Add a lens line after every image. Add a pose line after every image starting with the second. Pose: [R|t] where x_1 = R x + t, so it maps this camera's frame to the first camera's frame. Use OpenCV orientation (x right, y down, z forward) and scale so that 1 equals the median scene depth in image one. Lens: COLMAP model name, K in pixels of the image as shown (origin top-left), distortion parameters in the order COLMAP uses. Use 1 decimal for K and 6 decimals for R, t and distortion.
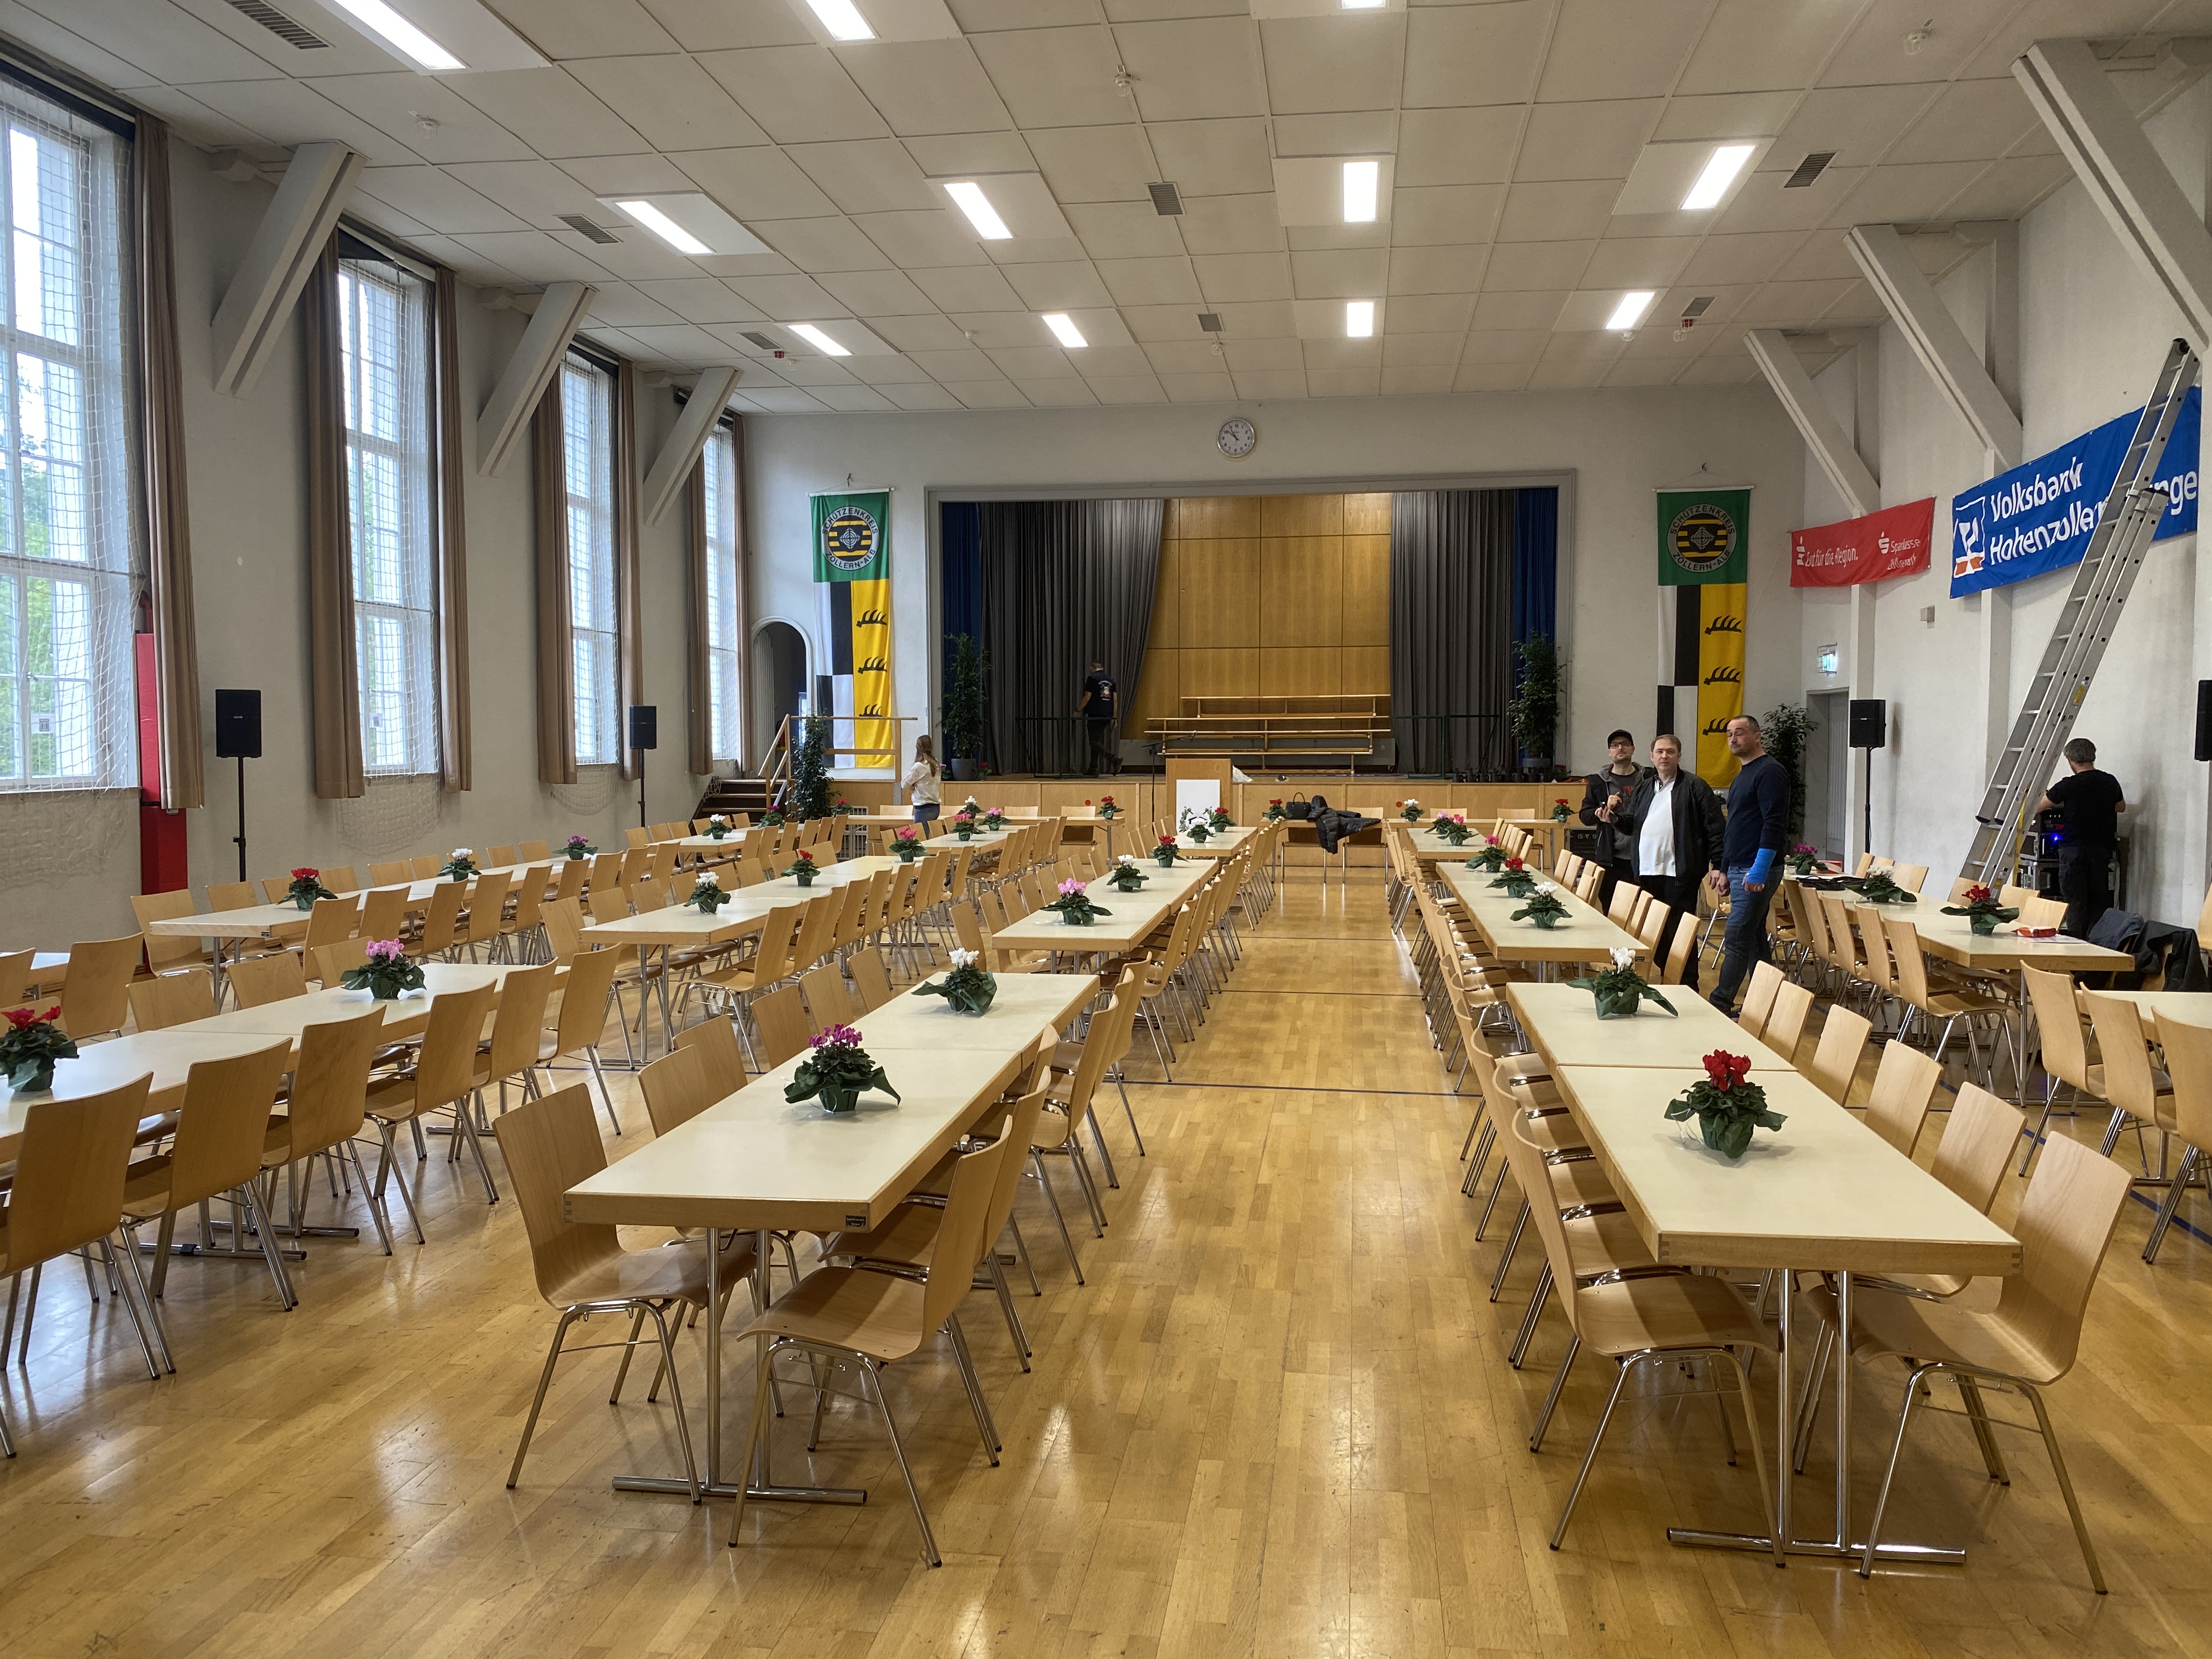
lens RADIAL K [[1691.9, 0, 1116.4], [0, 1691.9, 825.0], [0, 0, 1]] dist [0.004025, -0.024600]
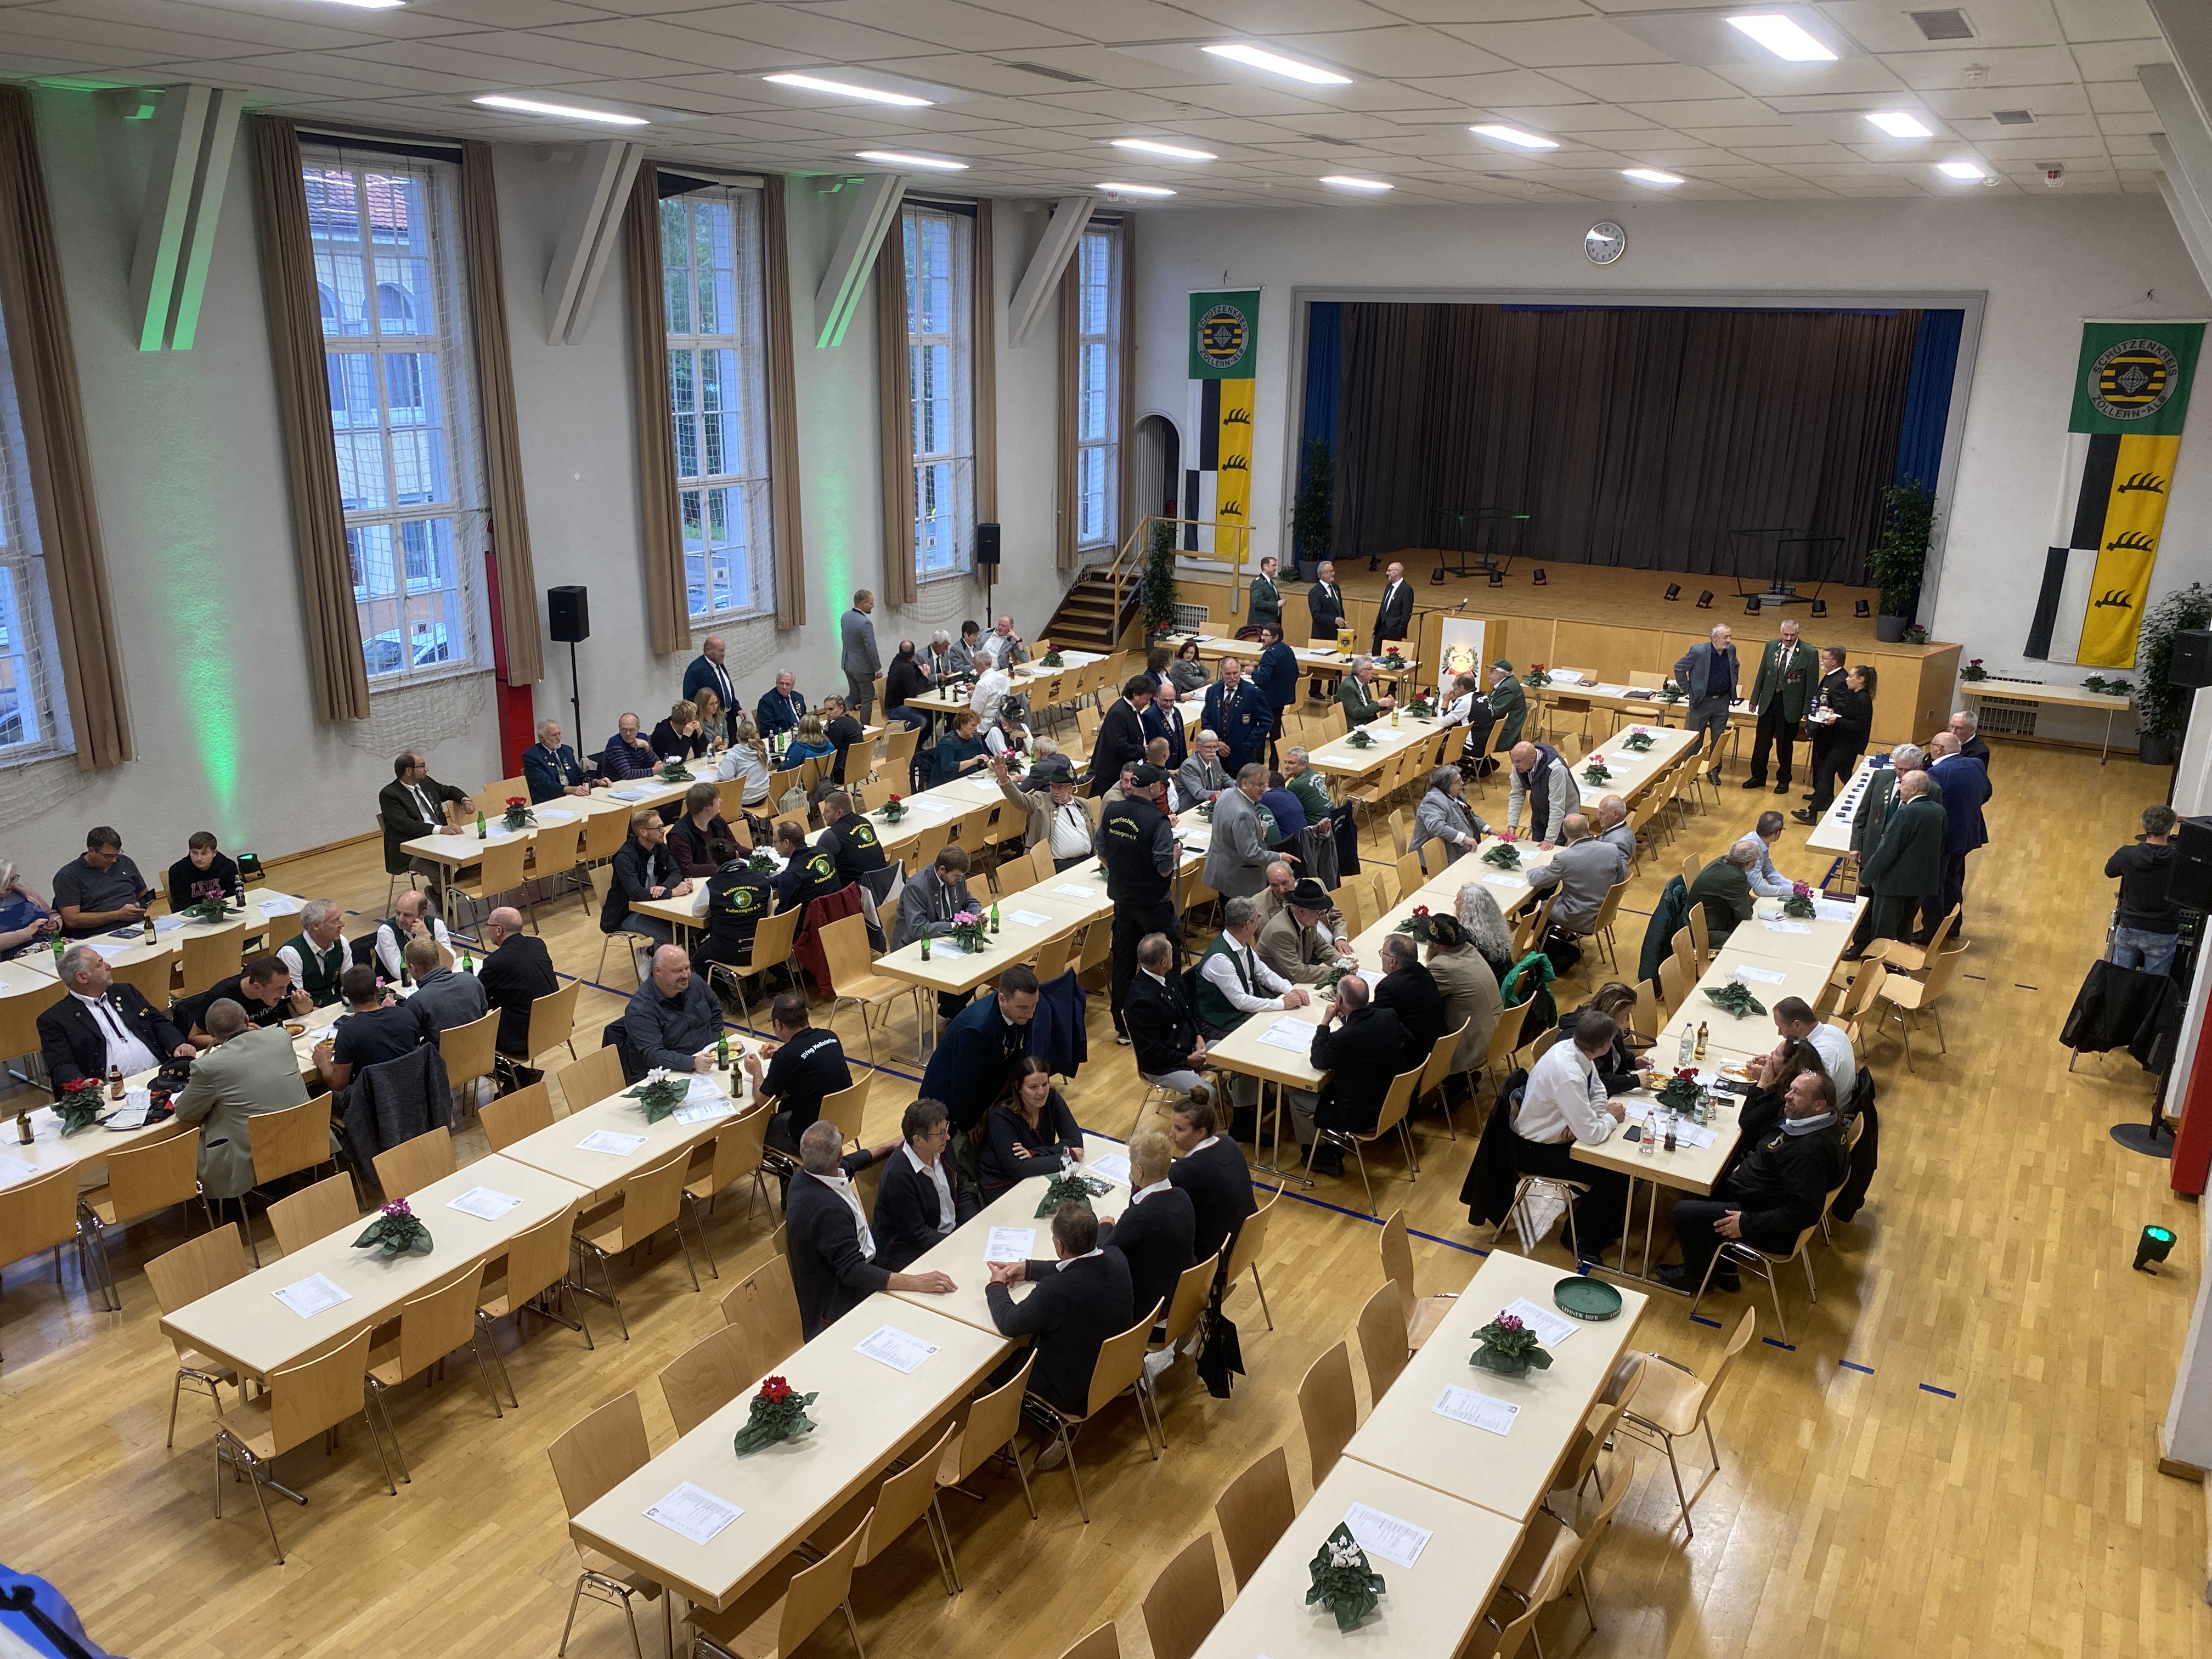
lens RADIAL K [[1691.9, 0, 1107.7], [0, 1691.9, 841.5], [0, 0, 1]] dist [0.004025, -0.024600]
pose [[0.917909, 0.136510, -0.372568, 0.219163], [-0.039699, 0.965840, 0.256080, -0.141533], [0.394799, -0.220268, 0.891973, -0.023457]]
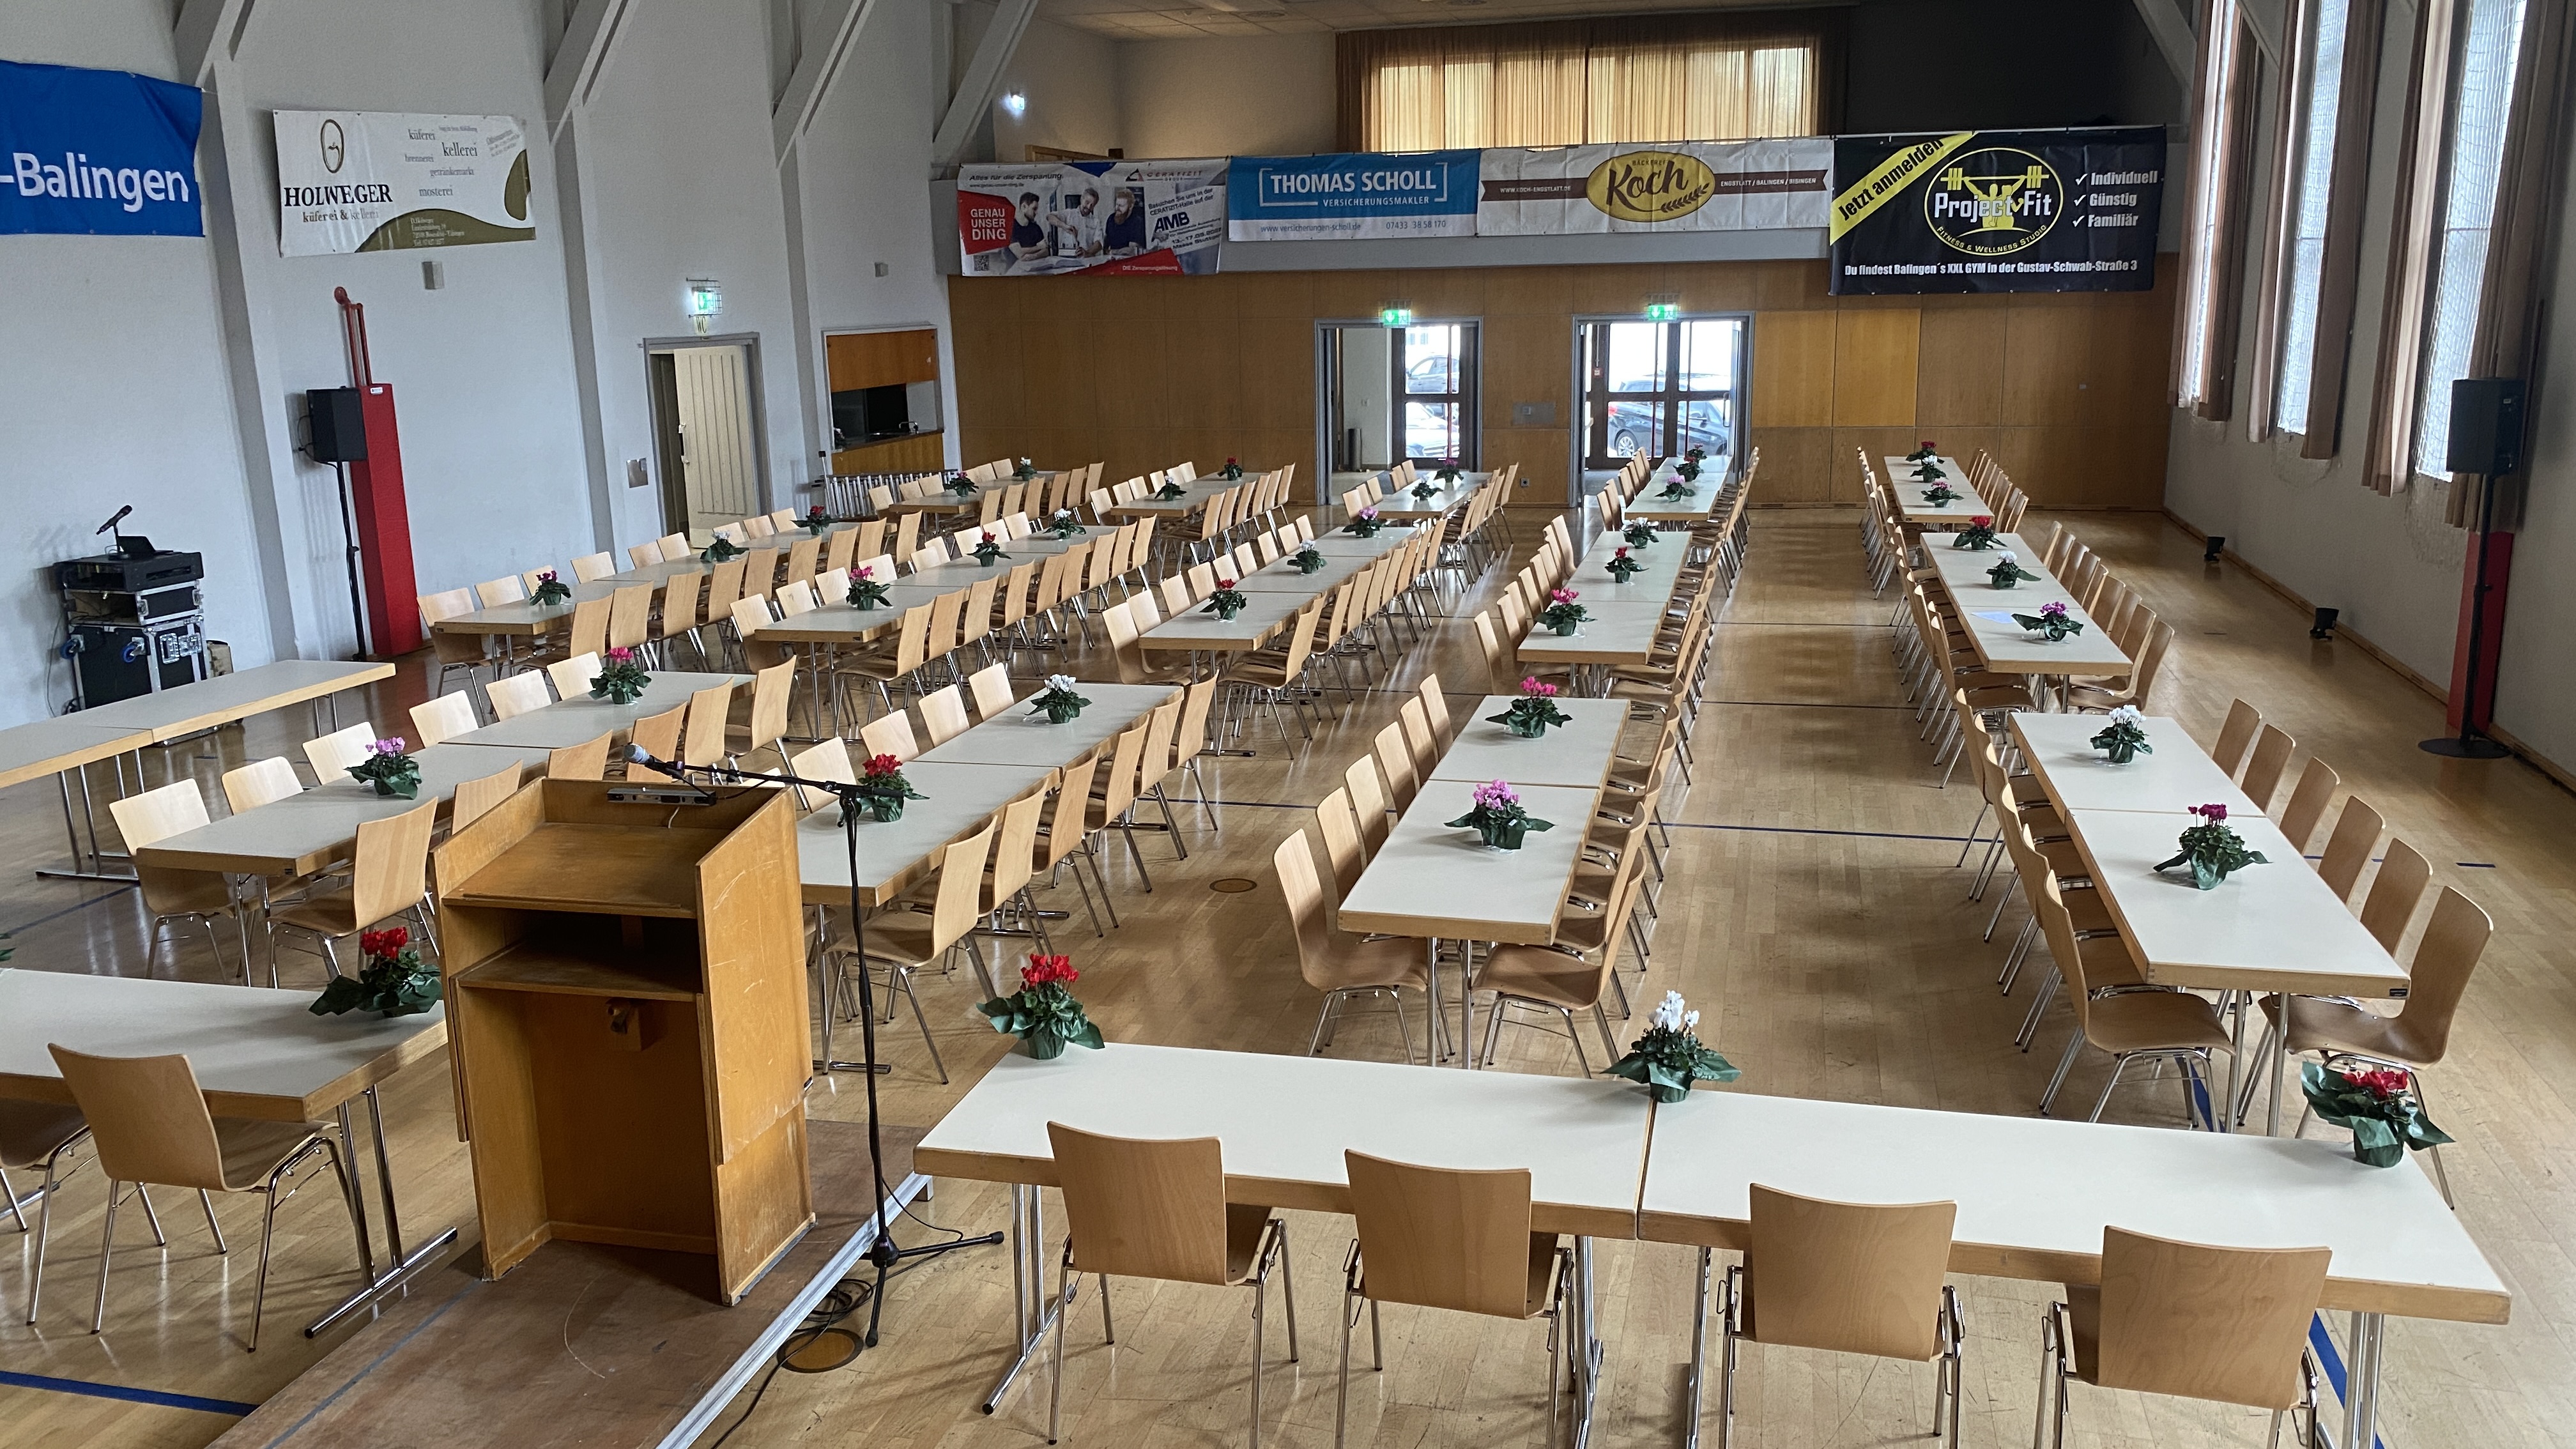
lens RADIAL K [[1935.4, 0, 1288.6], [0, 1935.4, 706.8], [0, 0, 1]] dist [0.024645, -0.022355]
pose [[-0.994323, -0.003753, 0.106339, -0.061533], [0.025491, 0.961873, 0.272305, -0.106880], [-0.103307, 0.273470, -0.956317, 1.097562]]
